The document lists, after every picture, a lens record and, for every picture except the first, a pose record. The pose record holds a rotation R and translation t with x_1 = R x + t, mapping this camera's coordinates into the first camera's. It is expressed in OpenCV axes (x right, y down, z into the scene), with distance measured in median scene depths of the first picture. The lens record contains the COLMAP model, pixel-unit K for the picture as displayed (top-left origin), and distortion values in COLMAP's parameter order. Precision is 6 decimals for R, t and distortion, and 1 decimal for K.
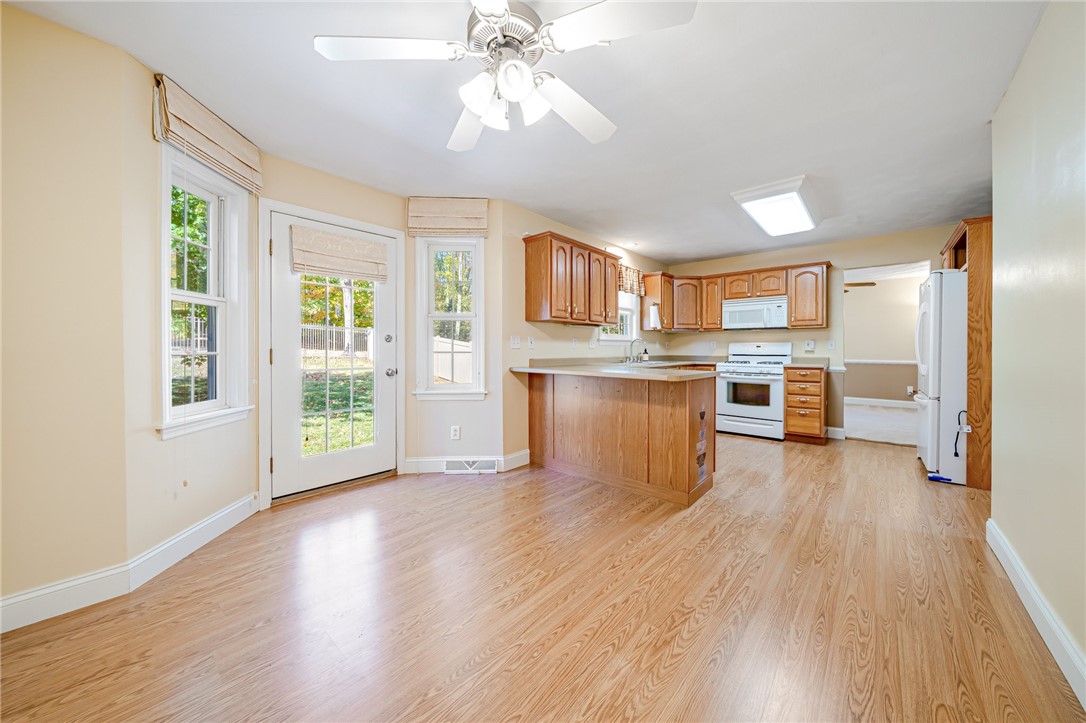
lens RADIAL K [[378.7, 0, 538.9], [0, 378.7, 342.8], [0, 0, 1]] dist [-0.003653, -0.000271]
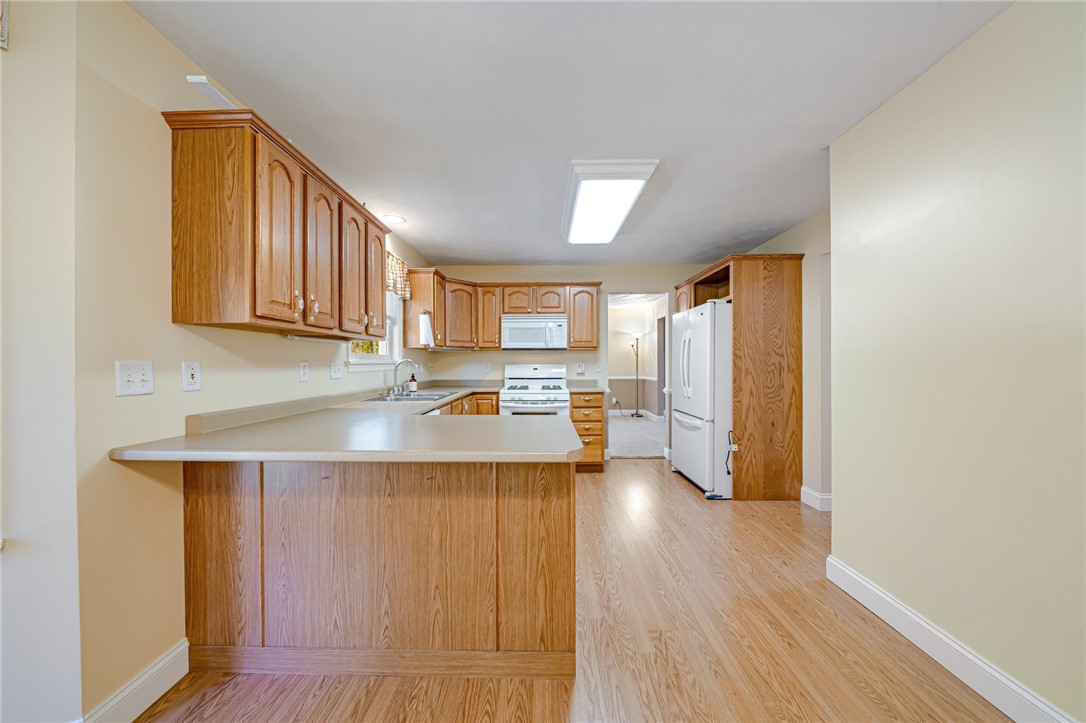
lens RADIAL K [[378.7, 0, 538.2], [0, 378.7, 361.6], [0, 0, 1]] dist [-0.003653, -0.000271]
pose [[0.754977, -0.002568, 0.655746, -0.005262], [-0.005229, 0.999937, 0.009937, -0.023967], [-0.655730, -0.010931, 0.754916, 0.470665]]
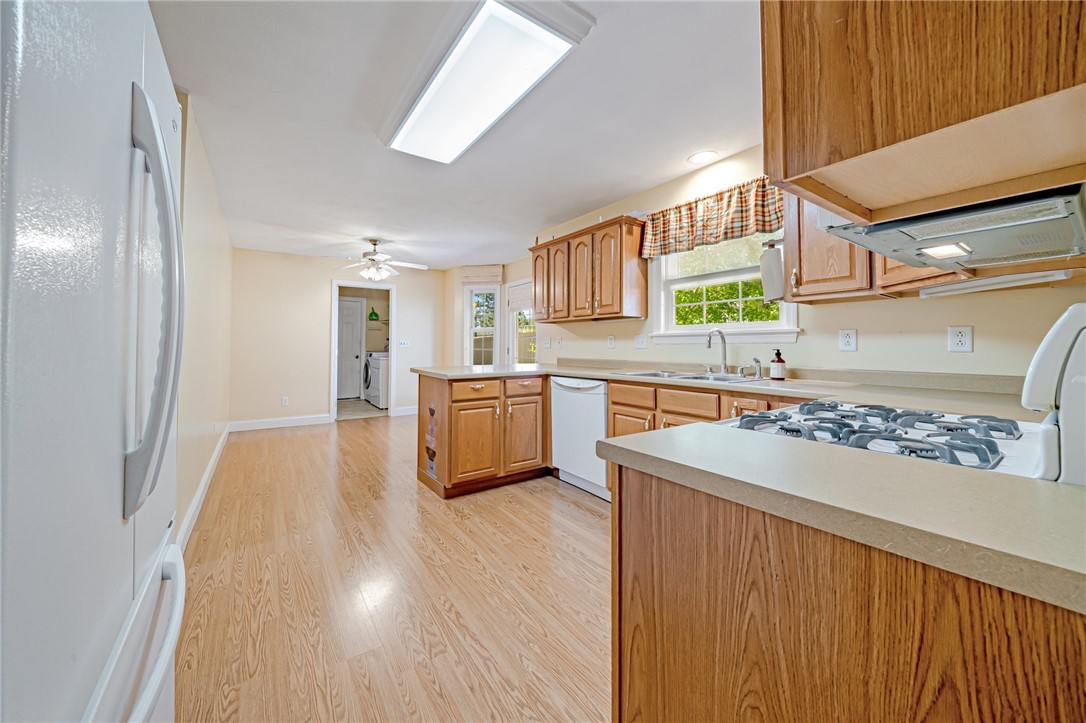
lens RADIAL K [[378.7, 0, 511.9], [0, 378.7, 330.8], [0, 0, 1]] dist [-0.003653, -0.000271]
pose [[-0.249671, -0.043795, -0.967340, 1.144875], [0.009798, 0.998811, -0.047748, 0.016312], [0.968281, -0.021399, -0.248945, 1.213849]]
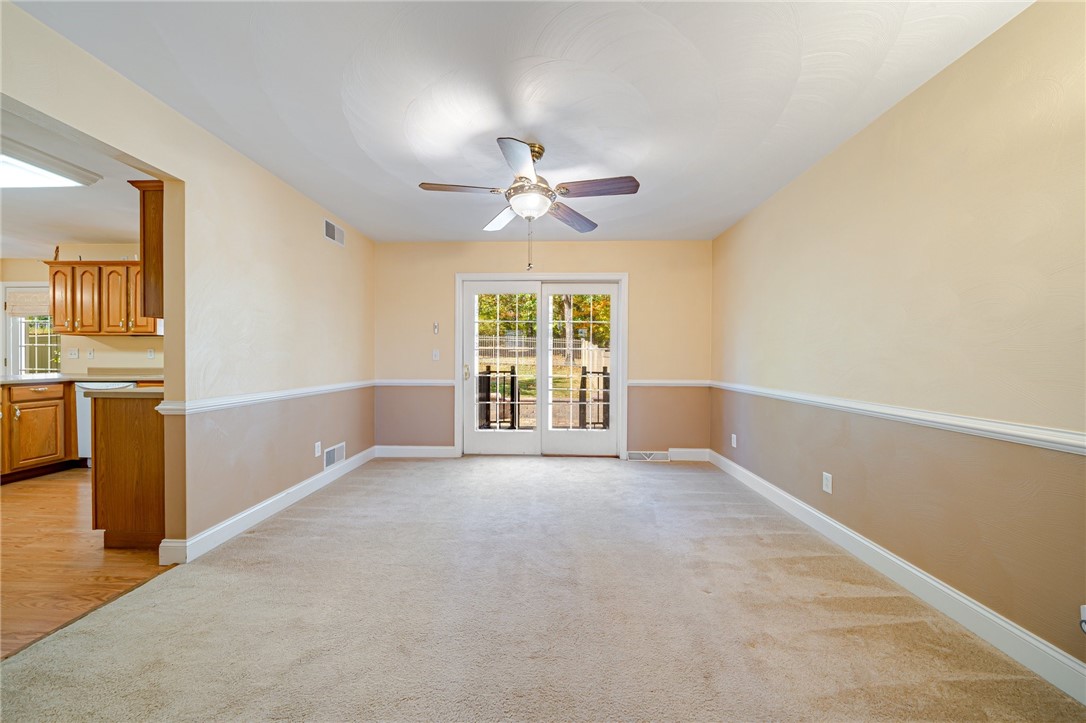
lens RADIAL K [[378.7, 0, 542.9], [0, 378.7, 360.2], [0, 0, 1]] dist [-0.003653, -0.000271]
pose [[0.655049, 0.002113, -0.755583, 1.914779], [0.013070, 0.999815, 0.014127, 0.021780], [0.755473, -0.019130, 0.654900, 1.380547]]
